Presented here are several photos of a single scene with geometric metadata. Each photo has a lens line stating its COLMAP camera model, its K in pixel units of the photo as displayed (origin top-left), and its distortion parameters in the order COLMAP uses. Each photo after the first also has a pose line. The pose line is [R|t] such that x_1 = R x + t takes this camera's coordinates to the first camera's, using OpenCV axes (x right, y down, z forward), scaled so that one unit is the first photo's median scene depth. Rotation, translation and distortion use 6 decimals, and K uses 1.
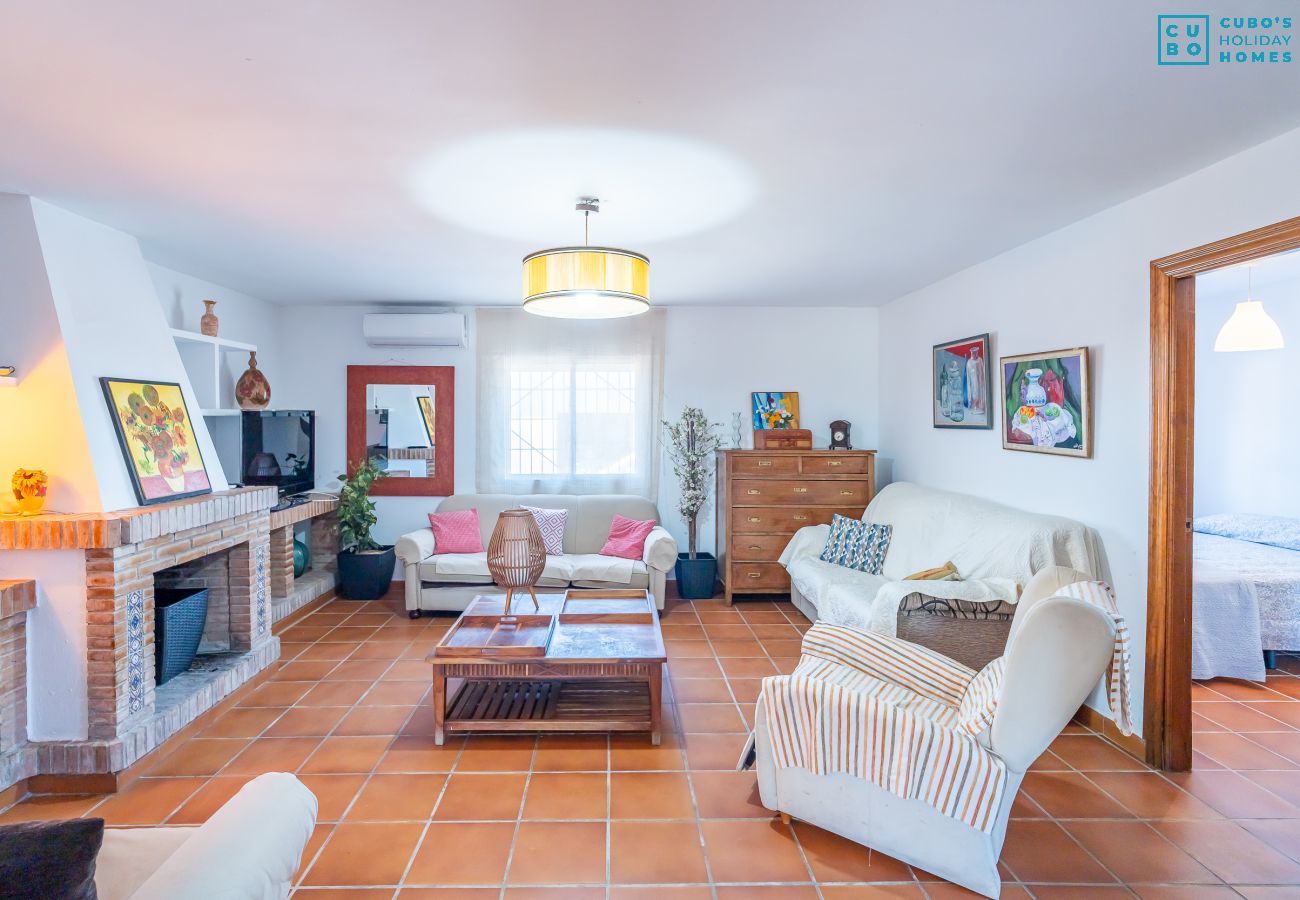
lens RADIAL K [[733.7, 0, 648.4], [0, 733.7, 436.9], [0, 0, 1]] dist [-0.000654, 0.000090]
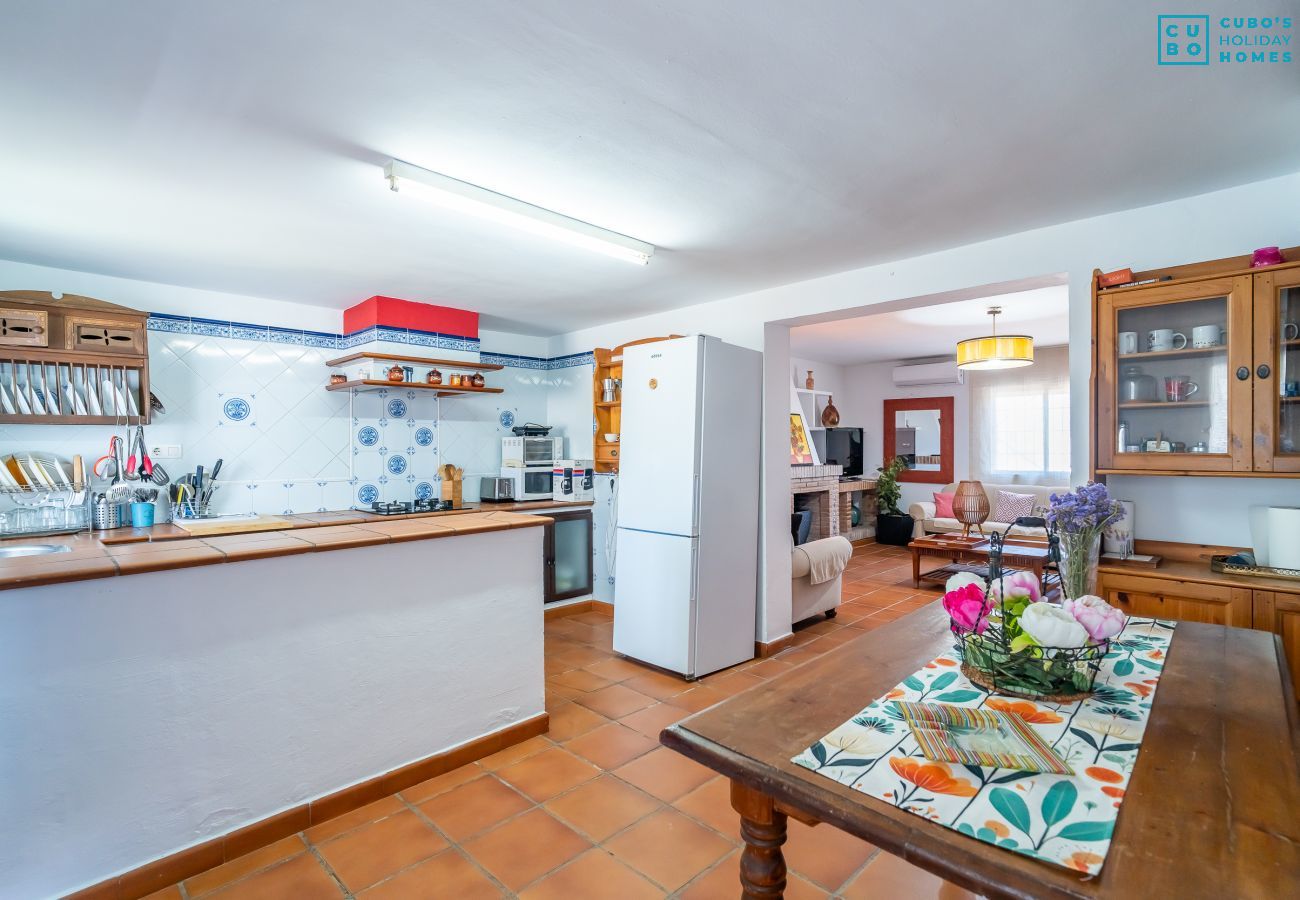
lens RADIAL K [[636.7, 0, 650.6], [0, 636.7, 449.3], [0, 0, 1]] dist [-0.014562, 0.006795]
pose [[0.721167, -0.002999, -0.692755, 0.204307], [-0.006794, 0.999912, -0.011401, 0.032538], [0.692728, 0.012929, 0.721083, -0.393361]]
